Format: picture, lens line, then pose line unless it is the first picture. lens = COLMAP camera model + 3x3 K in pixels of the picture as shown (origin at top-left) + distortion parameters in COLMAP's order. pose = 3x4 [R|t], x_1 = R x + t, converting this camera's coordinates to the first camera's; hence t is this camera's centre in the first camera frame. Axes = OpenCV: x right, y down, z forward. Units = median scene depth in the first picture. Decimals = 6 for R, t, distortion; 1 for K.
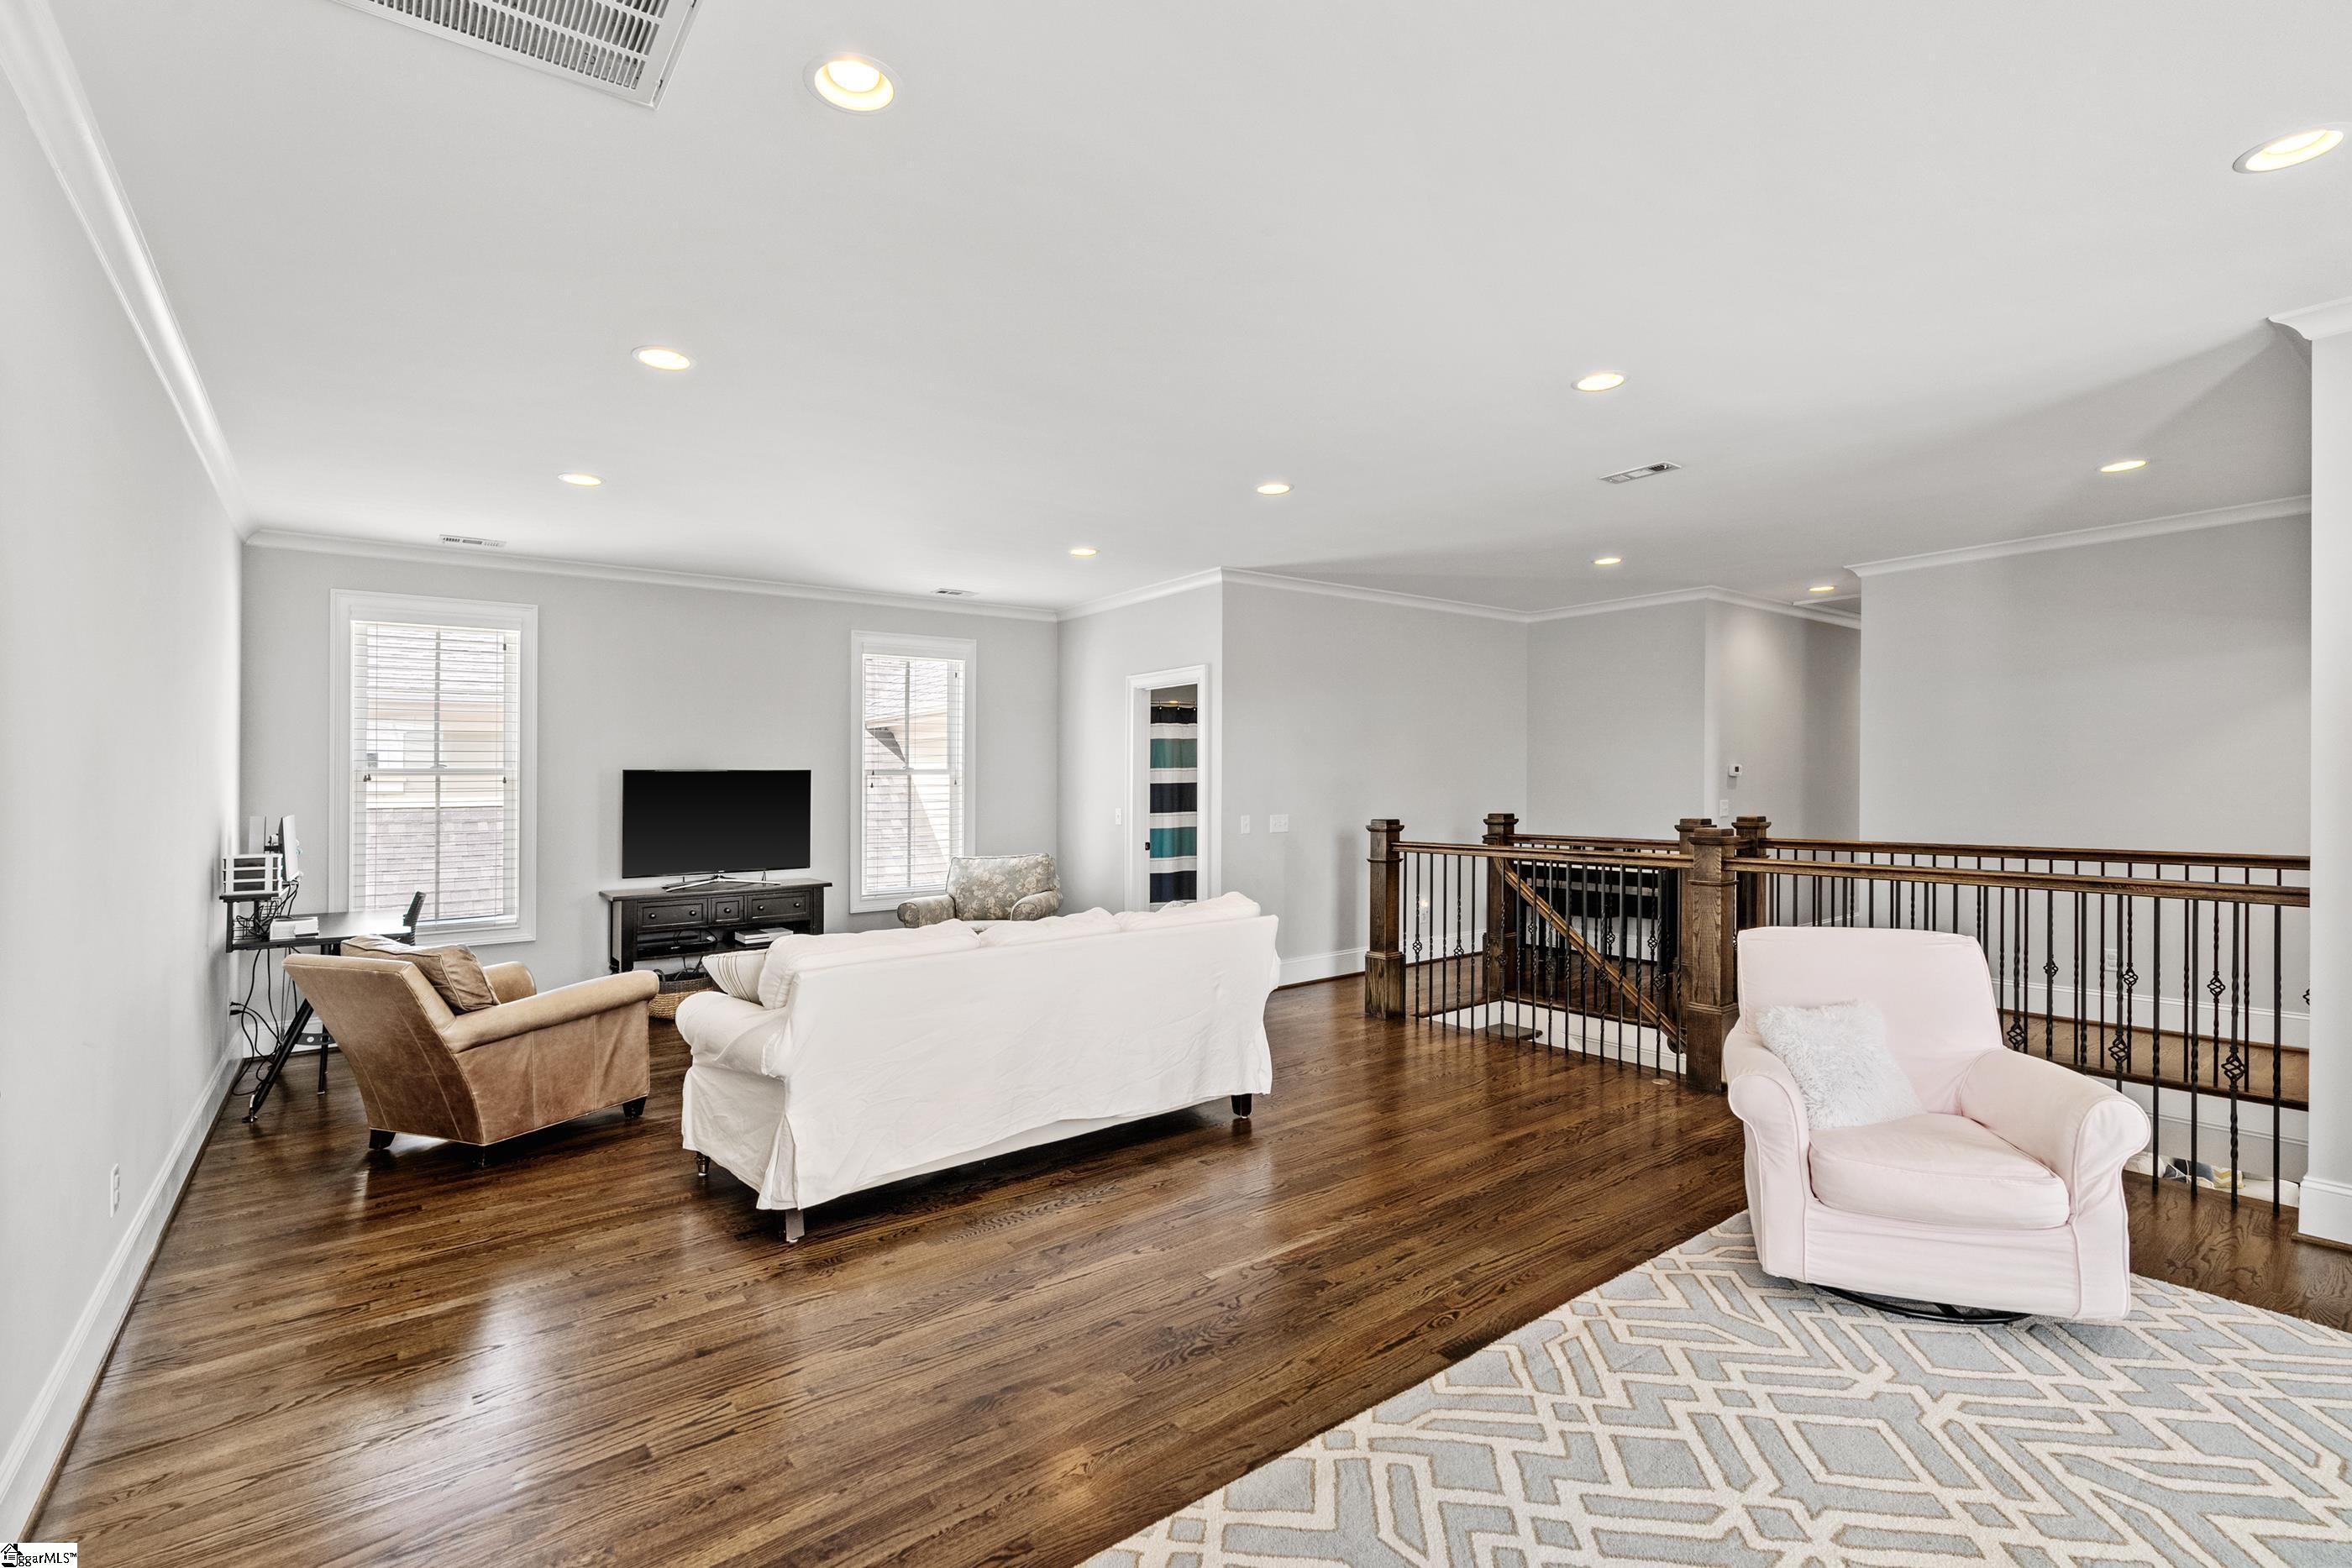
lens RADIAL K [[1059.8, 0, 1178.6], [0, 1059.8, 776.6], [0, 0, 1]] dist [-0.010516, 0.001535]
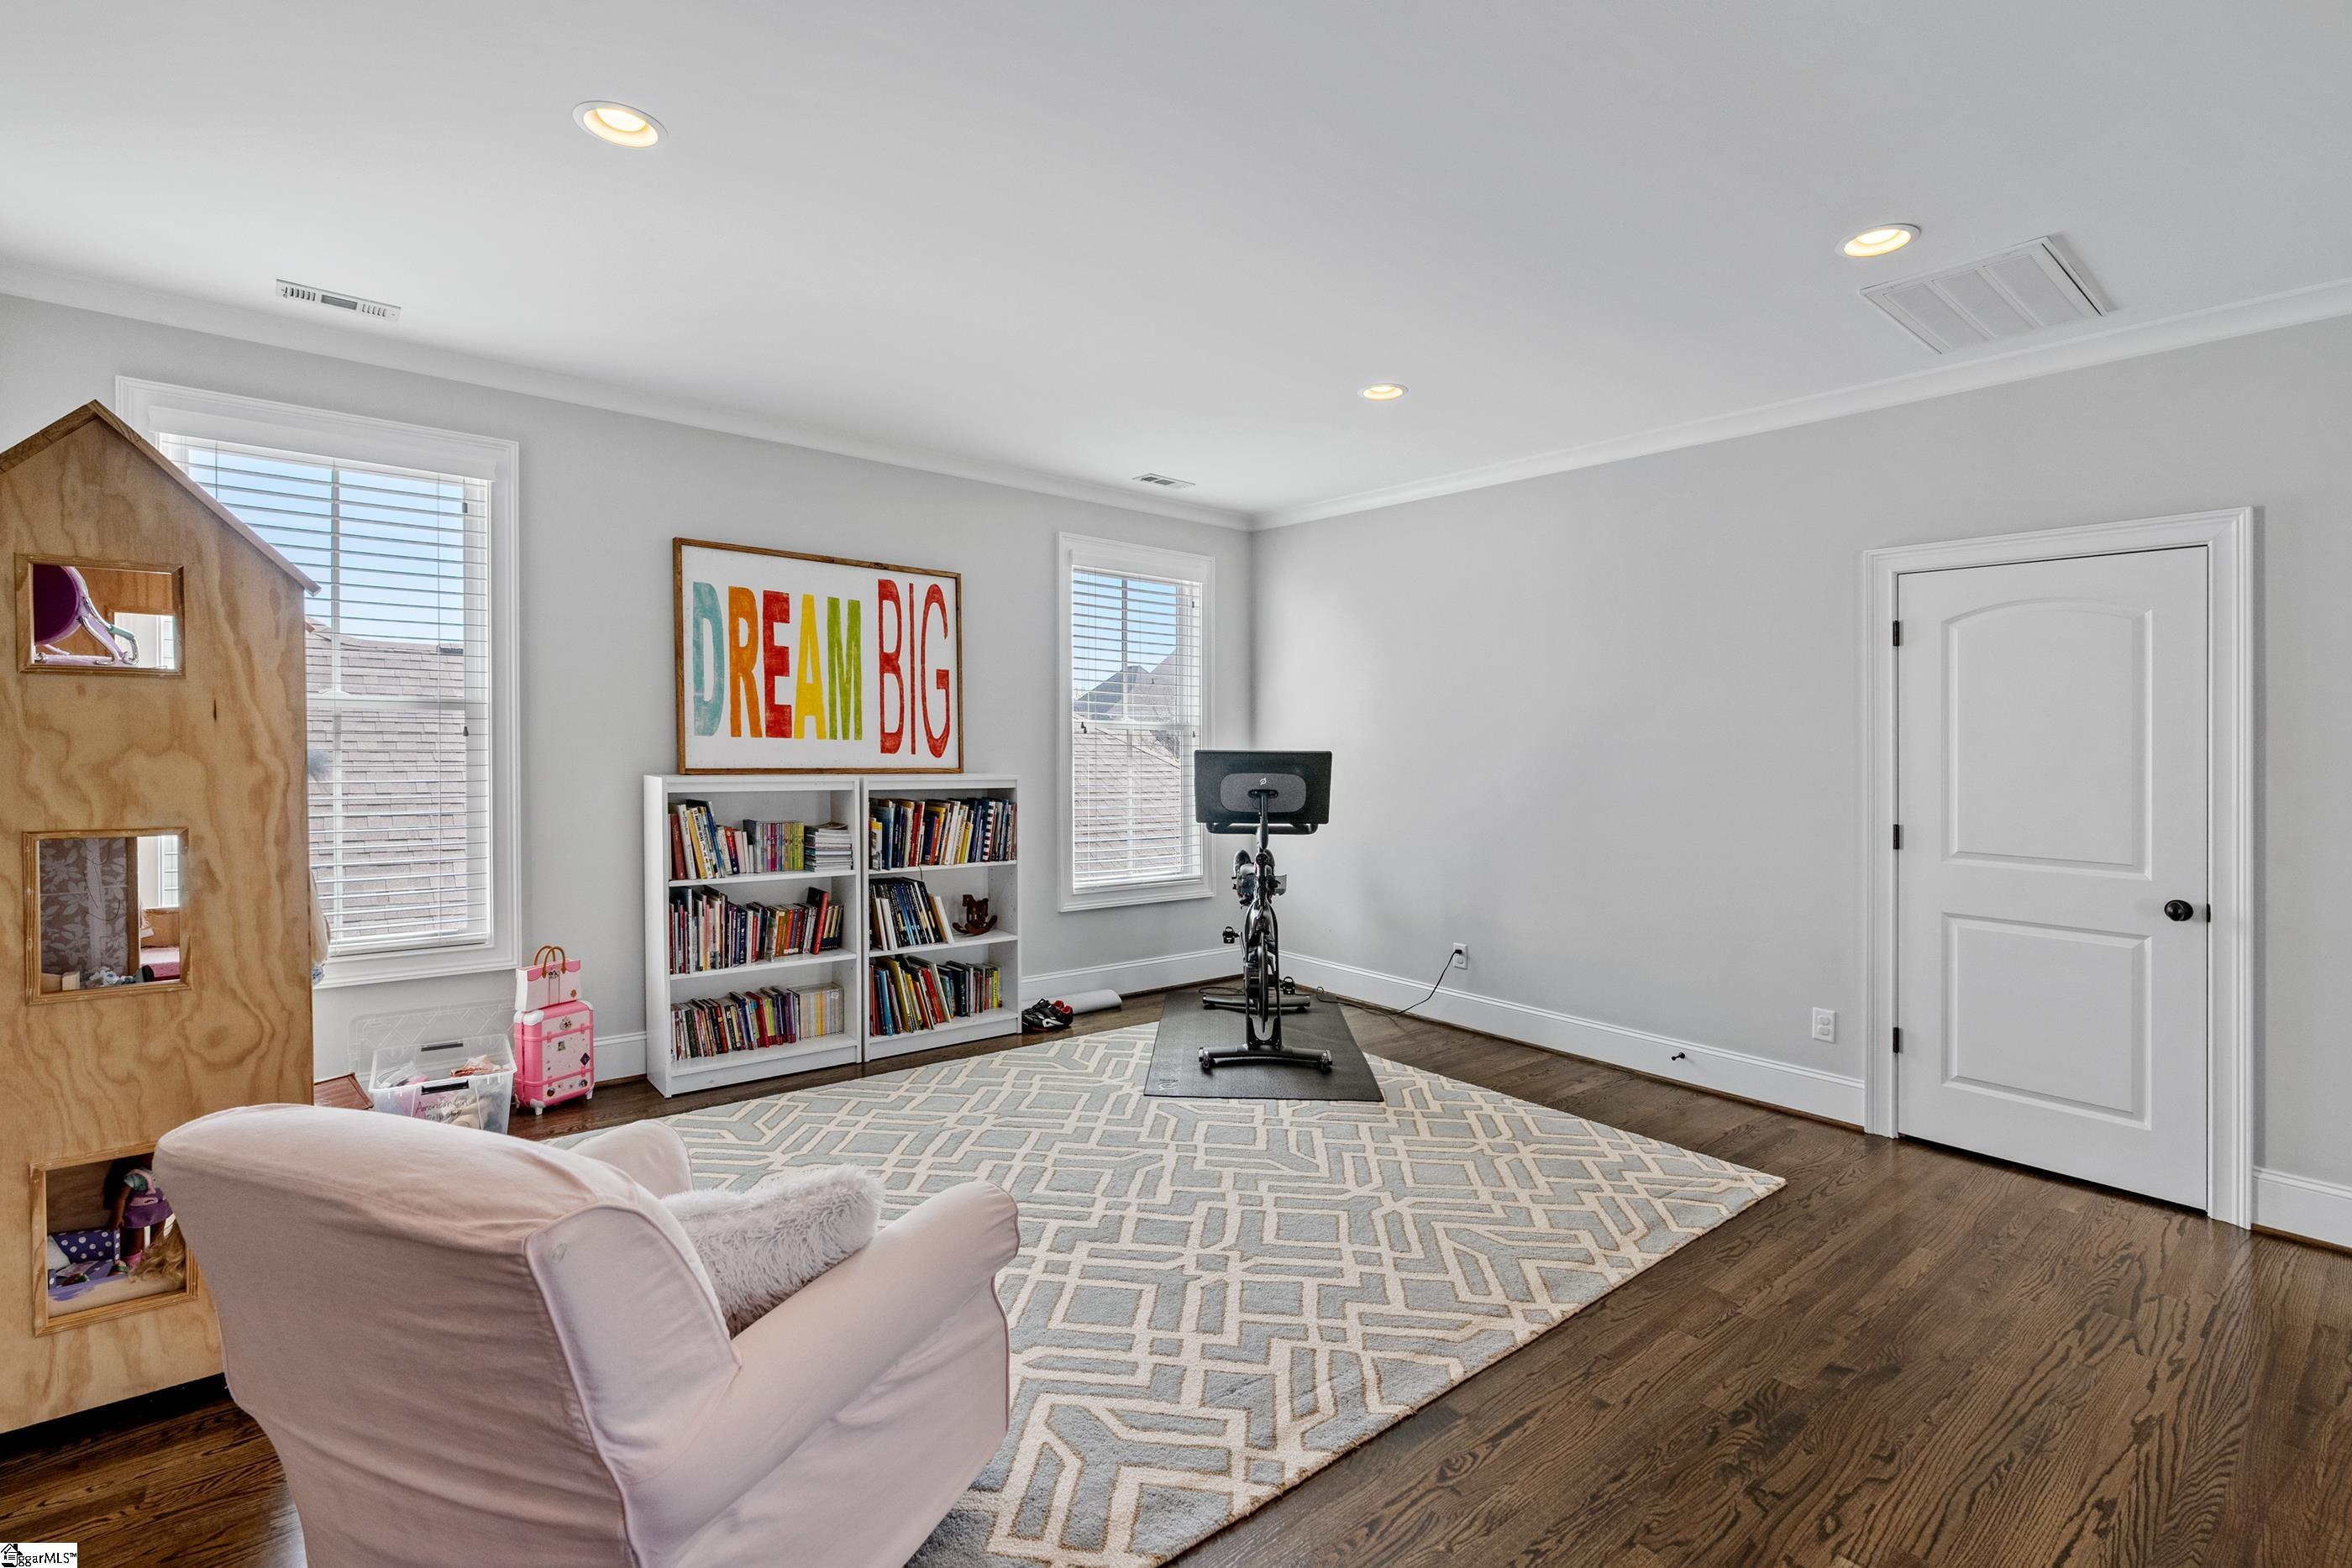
lens RADIAL K [[1059.8, 0, 1175.5], [0, 1059.8, 768.9], [0, 0, 1]] dist [-0.010516, 0.001535]
pose [[-0.999537, -0.003729, -0.030211, 0.578793], [-0.004234, 0.999852, 0.016697, 0.014257], [0.030144, 0.016817, -0.999404, 2.110831]]
